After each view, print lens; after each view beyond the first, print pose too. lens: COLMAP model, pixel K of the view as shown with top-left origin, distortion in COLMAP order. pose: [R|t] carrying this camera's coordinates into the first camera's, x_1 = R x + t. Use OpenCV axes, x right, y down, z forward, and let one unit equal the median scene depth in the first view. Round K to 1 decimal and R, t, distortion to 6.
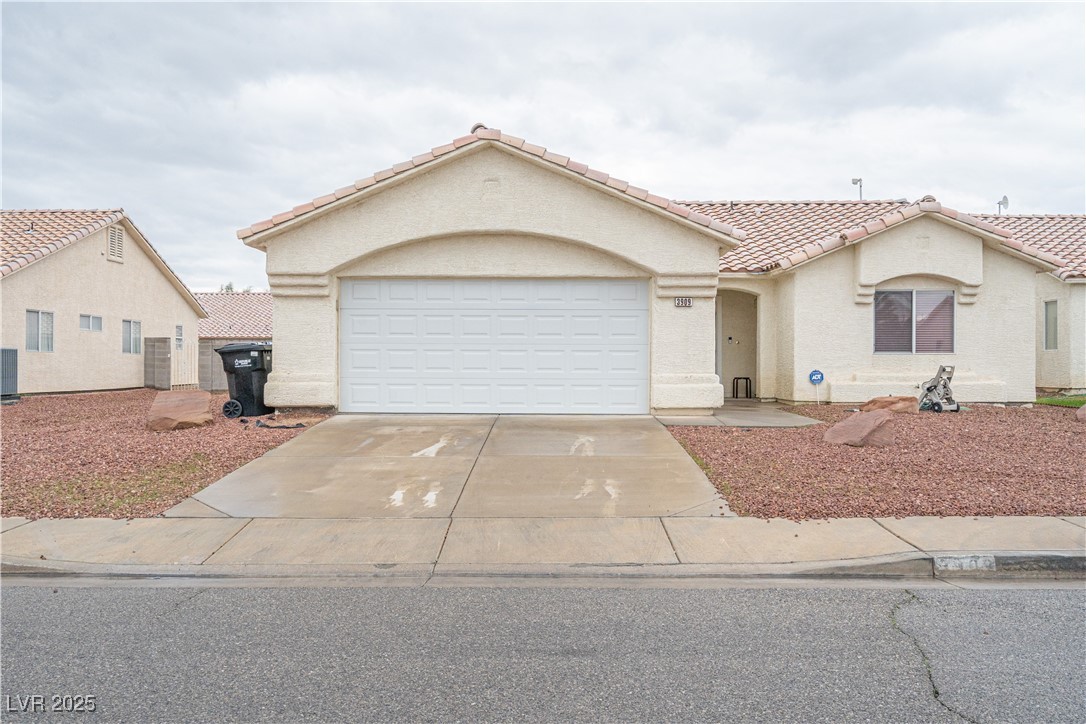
lens RADIAL K [[911.2, 0, 541.3], [0, 911.2, 386.4], [0, 0, 1]] dist [0.004518, 0.004495]
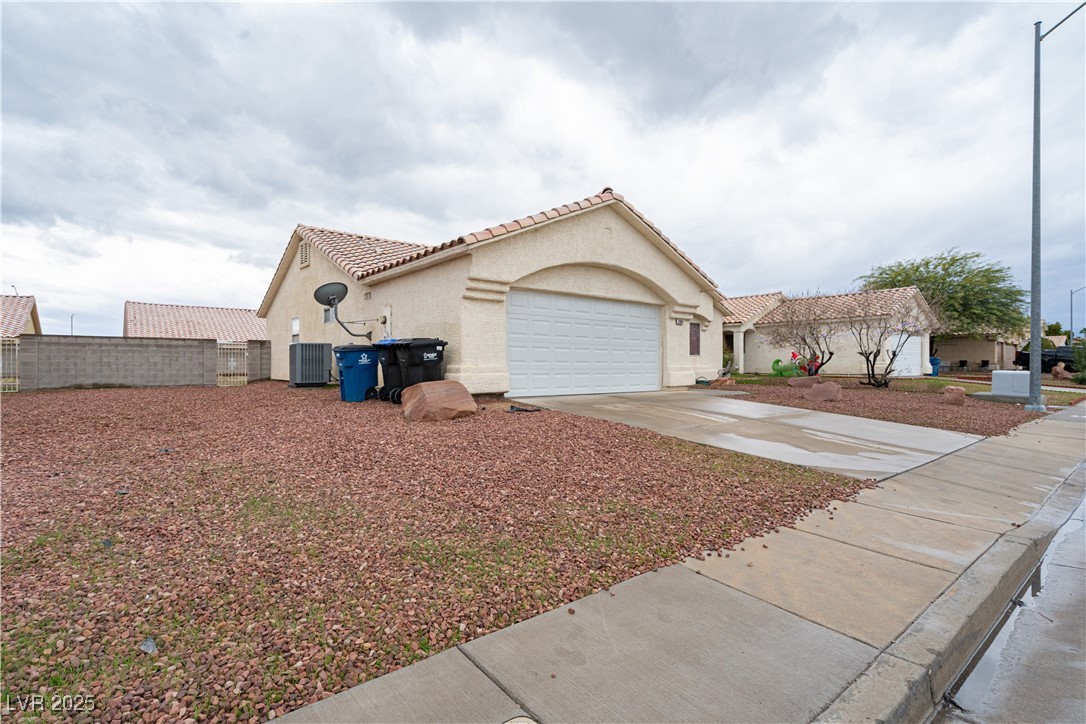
lens RADIAL K [[588.0, 0, 598.6], [0, 588.0, 364.6], [0, 0, 1]] dist [0.000475, -0.000008]
pose [[0.693891, -0.000538, 0.720080, -0.608318], [0.024443, 0.999441, -0.022808, 0.004528], [-0.719665, 0.033427, 0.693516, 0.320853]]
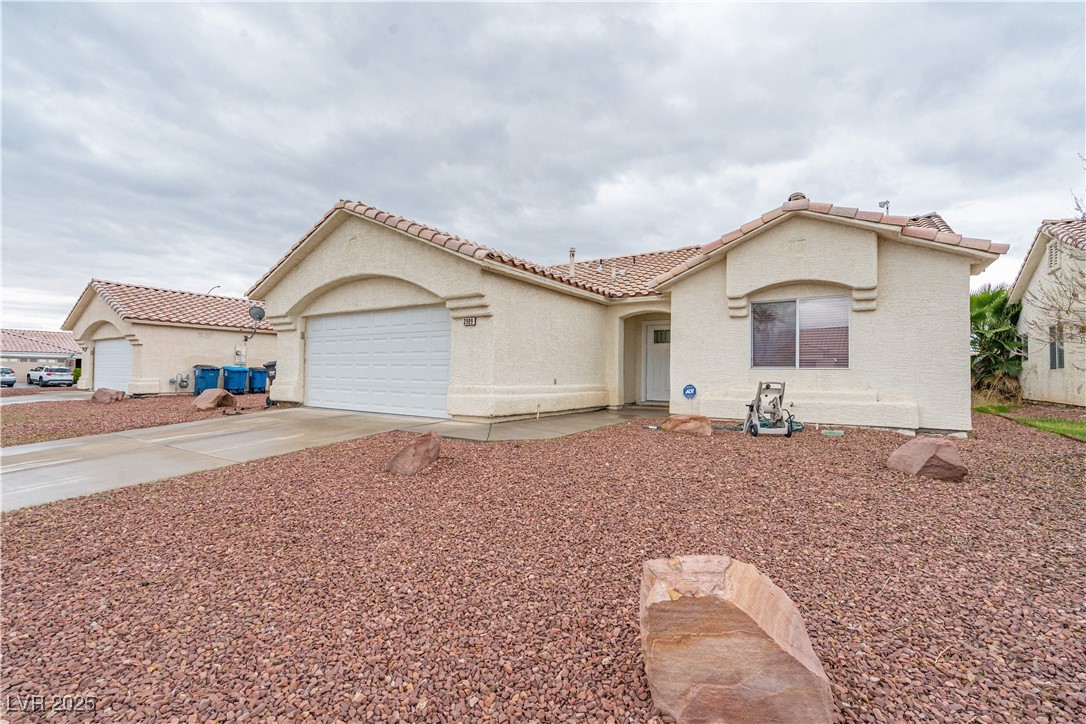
lens RADIAL K [[492.6, 0, 541.8], [0, 492.6, 362.3], [0, 0, 1]] dist [0.000207, -0.000024]
pose [[0.833794, -0.006227, -0.552041, 0.488323], [-0.024131, 0.998570, -0.047712, -0.012815], [0.551548, 0.053103, 0.832451, 0.467901]]
